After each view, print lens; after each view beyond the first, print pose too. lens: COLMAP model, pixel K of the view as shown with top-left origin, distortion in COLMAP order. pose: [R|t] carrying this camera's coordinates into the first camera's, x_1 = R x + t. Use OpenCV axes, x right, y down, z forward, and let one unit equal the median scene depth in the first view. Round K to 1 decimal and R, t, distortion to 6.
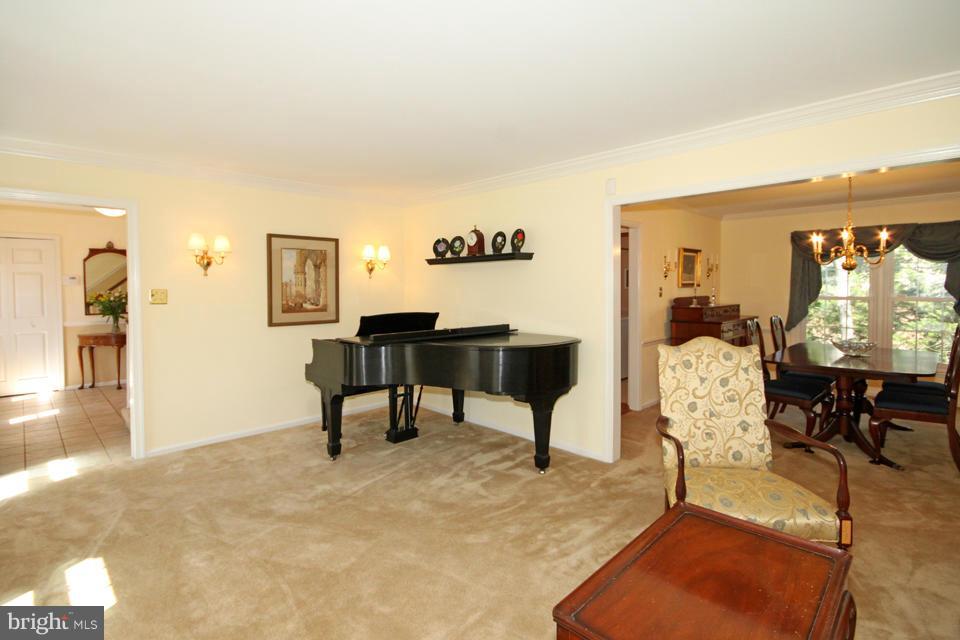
lens RADIAL K [[454.4, 0, 476.7], [0, 454.4, 308.5], [0, 0, 1]] dist [0.002942, 0.000274]
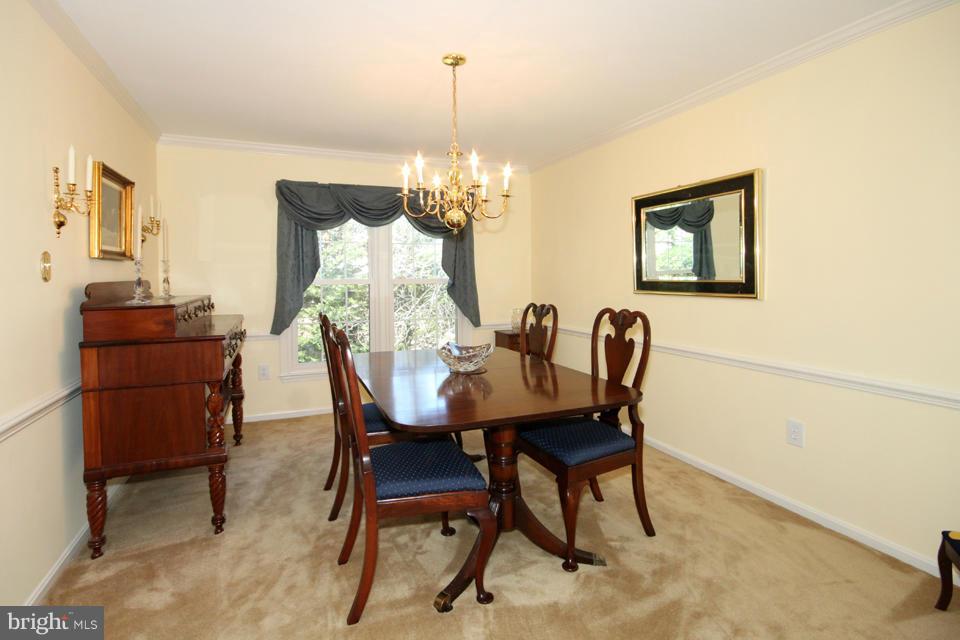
lens RADIAL K [[470.7, 0, 483.5], [0, 470.7, 303.6], [0, 0, 1]] dist [0.000542, -0.000018]
pose [[0.382493, -0.056945, 0.922202, 0.195352], [0.044495, 0.998076, 0.043175, -0.009515], [-0.922886, 0.024519, 0.384291, 0.537194]]
